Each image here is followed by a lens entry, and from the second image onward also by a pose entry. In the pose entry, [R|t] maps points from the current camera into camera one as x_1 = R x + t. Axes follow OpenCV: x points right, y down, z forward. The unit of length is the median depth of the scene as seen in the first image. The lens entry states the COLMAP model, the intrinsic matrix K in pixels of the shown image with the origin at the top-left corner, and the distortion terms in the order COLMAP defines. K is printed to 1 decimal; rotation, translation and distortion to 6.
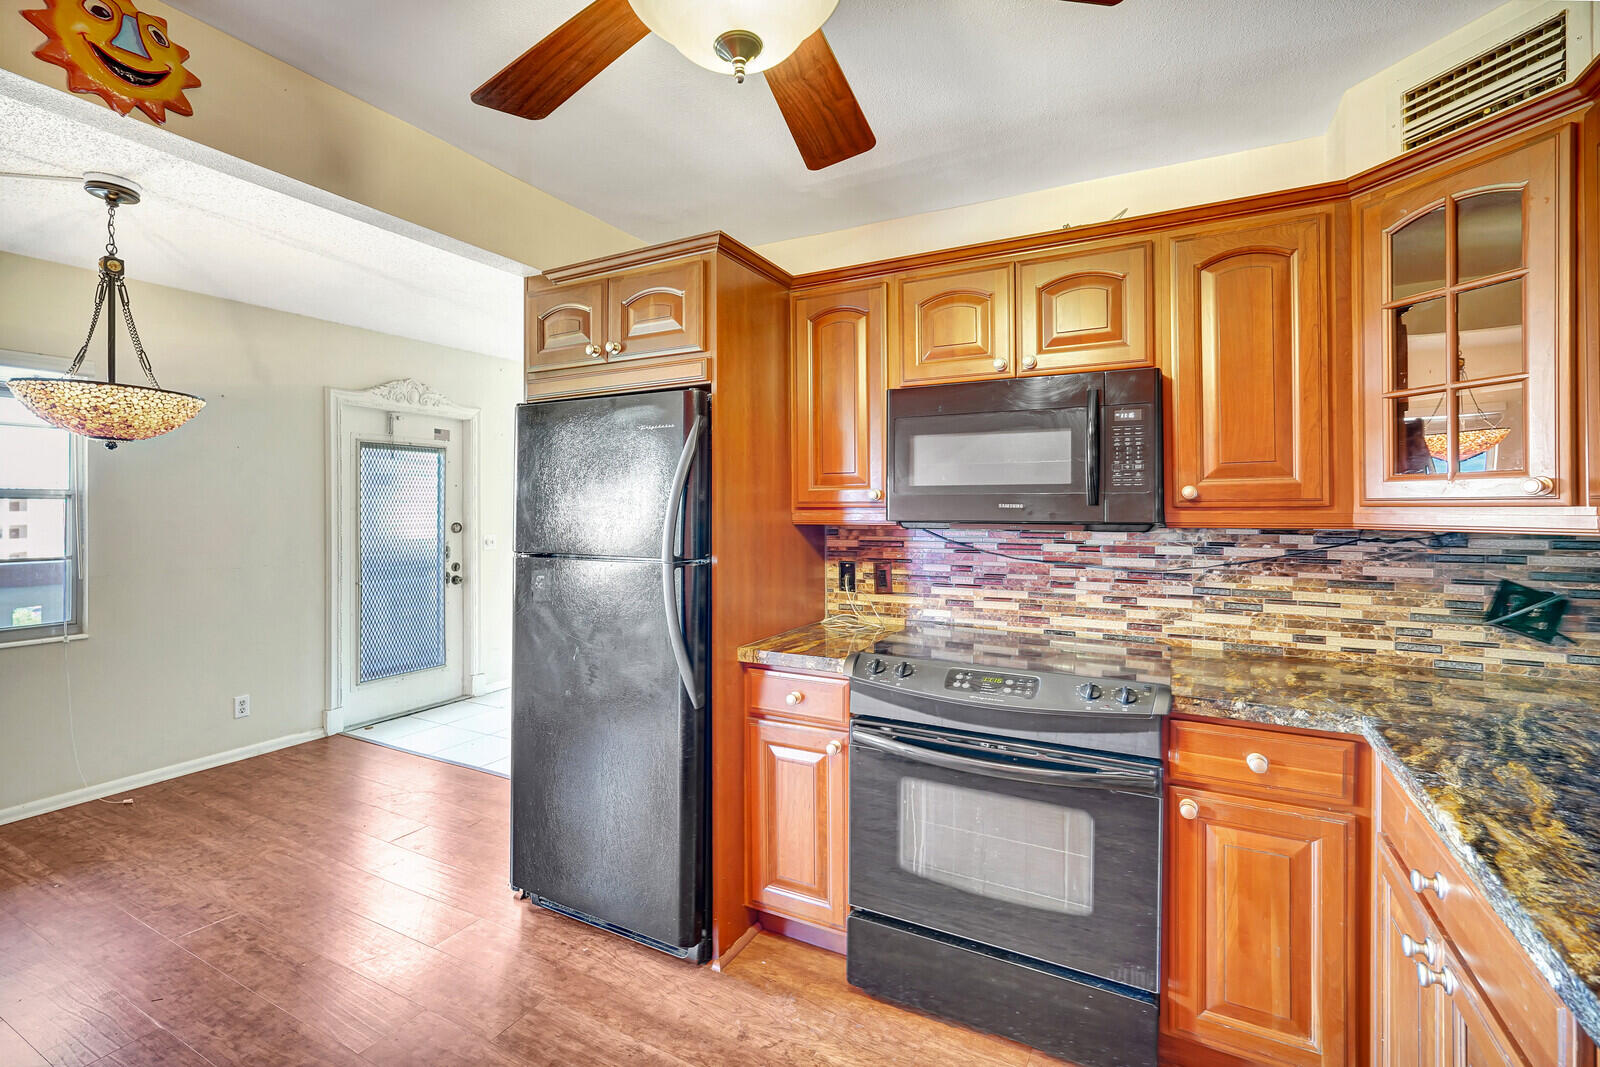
lens RADIAL K [[713.3, 0, 794.8], [0, 713.3, 511.1], [0, 0, 1]] dist [-0.008744, 0.003691]
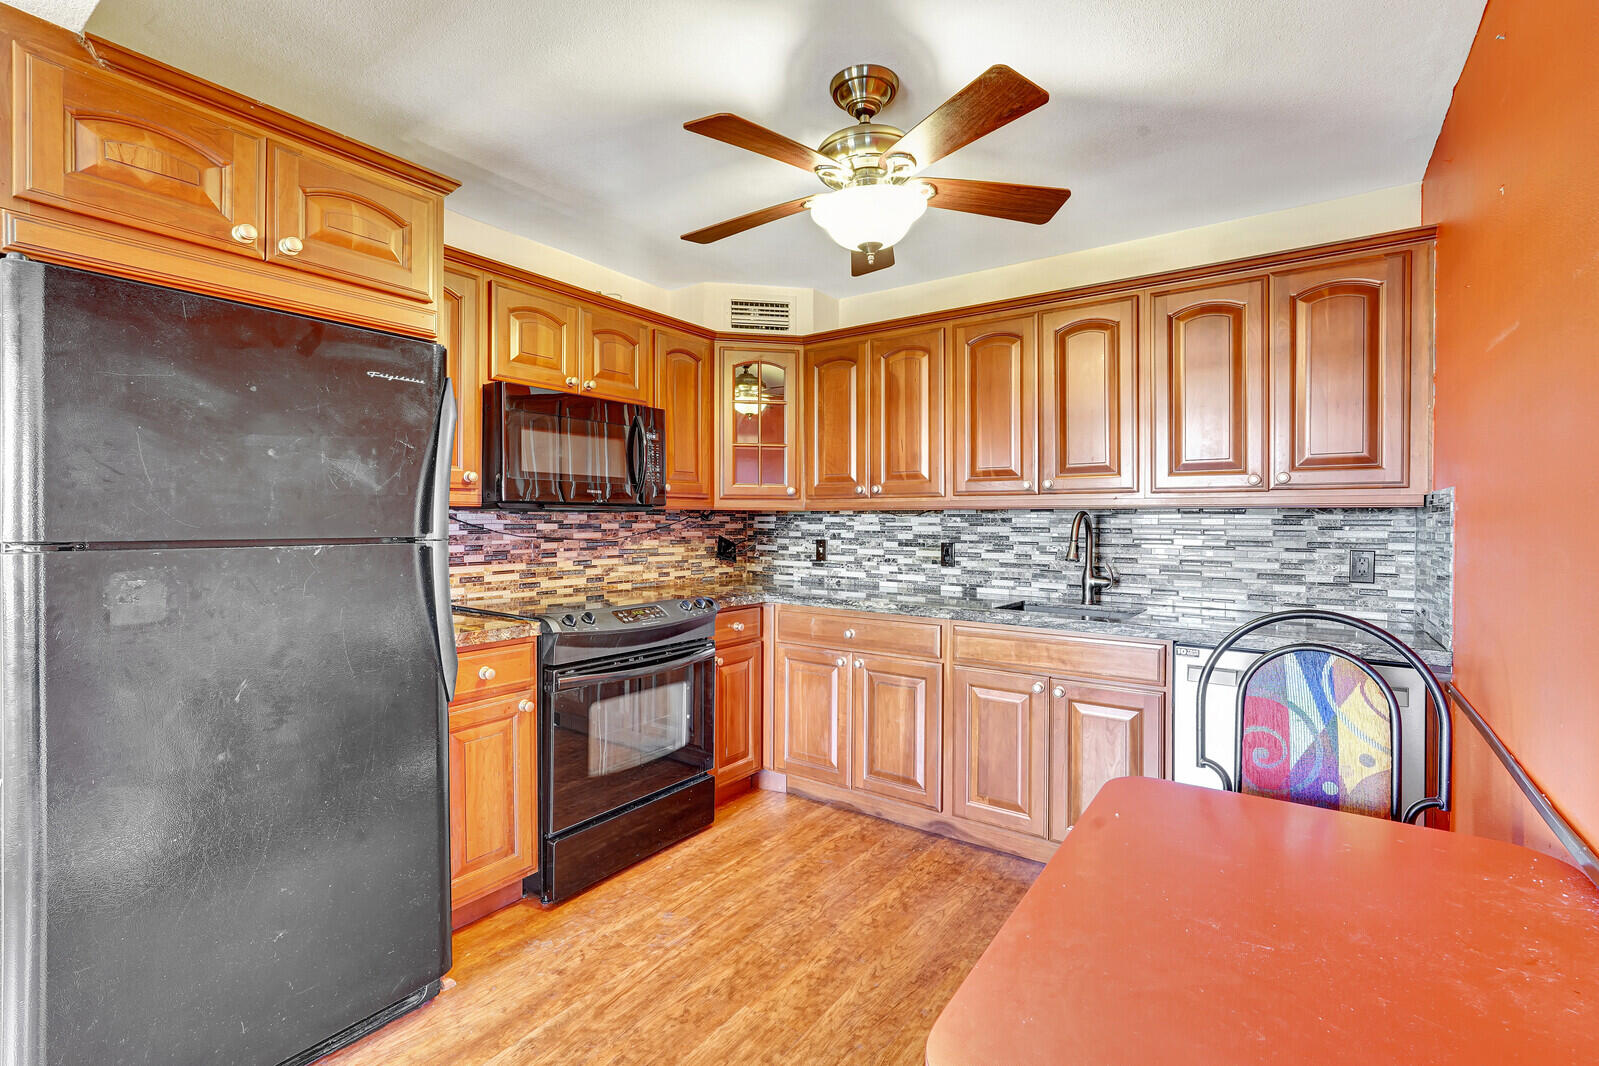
lens RADIAL K [[712.9, 0, 799.1], [0, 712.9, 523.3], [0, 0, 1]] dist [-0.008744, 0.003691]
pose [[0.121199, -0.002362, 0.992625, -0.855965], [0.001891, 0.999996, 0.002149, 0.044024], [-0.992626, 0.001617, 0.121203, 0.396610]]
